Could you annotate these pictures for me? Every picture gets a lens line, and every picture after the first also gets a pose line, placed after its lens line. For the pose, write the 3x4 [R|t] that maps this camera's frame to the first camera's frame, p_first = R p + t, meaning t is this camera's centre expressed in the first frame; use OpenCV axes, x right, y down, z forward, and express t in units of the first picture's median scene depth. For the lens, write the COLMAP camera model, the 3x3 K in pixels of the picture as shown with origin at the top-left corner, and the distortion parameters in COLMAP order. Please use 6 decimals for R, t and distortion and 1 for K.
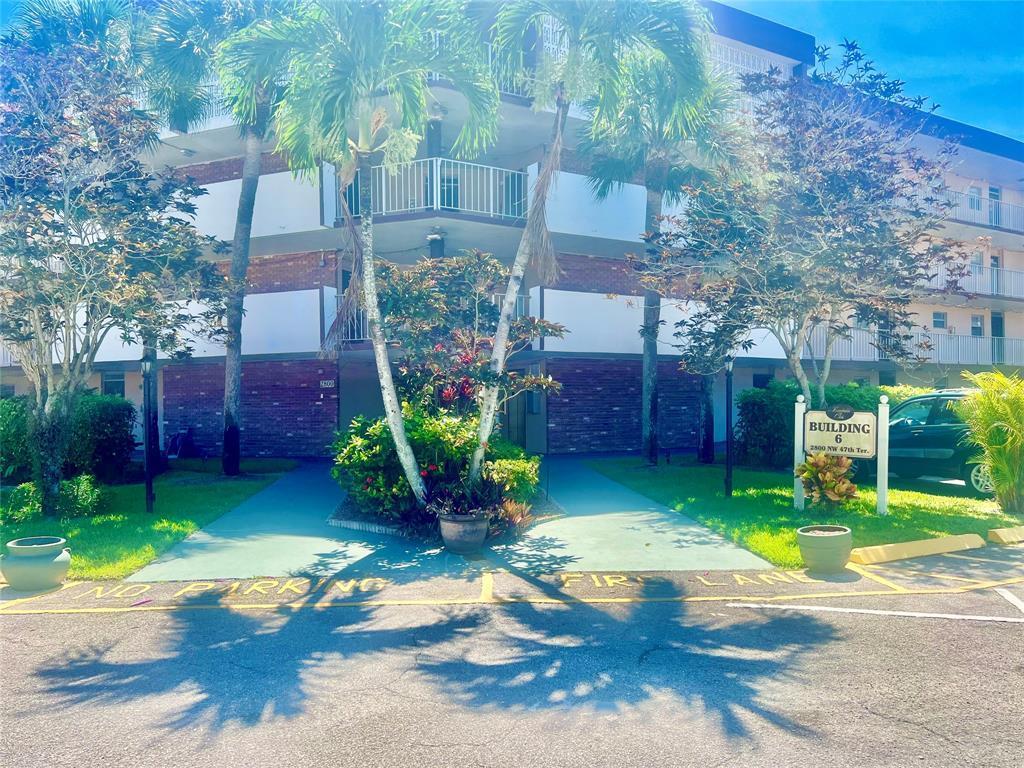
lens RADIAL K [[767.3, 0, 516.4], [0, 767.3, 390.0], [0, 0, 1]] dist [0.046206, -0.059127]
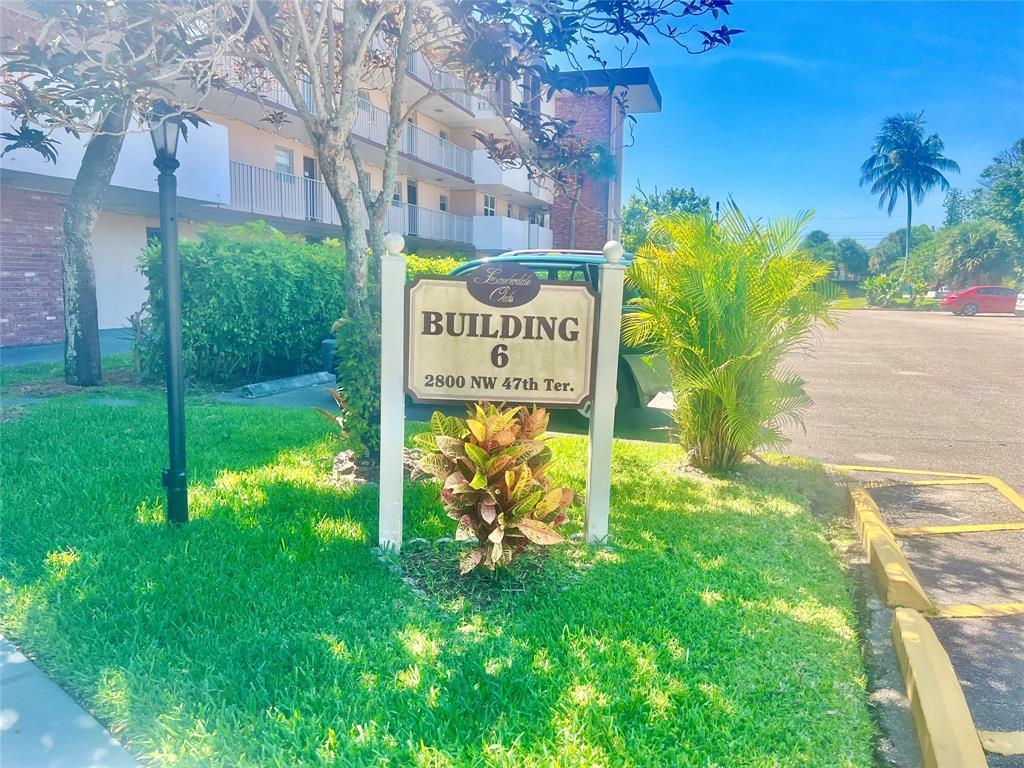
lens RADIAL K [[767.3, 0, 520.0], [0, 767.3, 388.4], [0, 0, 1]] dist [0.046206, -0.059127]
pose [[0.717810, -0.082401, 0.691345, 0.164445], [-0.029920, 0.988404, 0.148872, 0.022741], [-0.695595, -0.127547, 0.707021, 0.723622]]
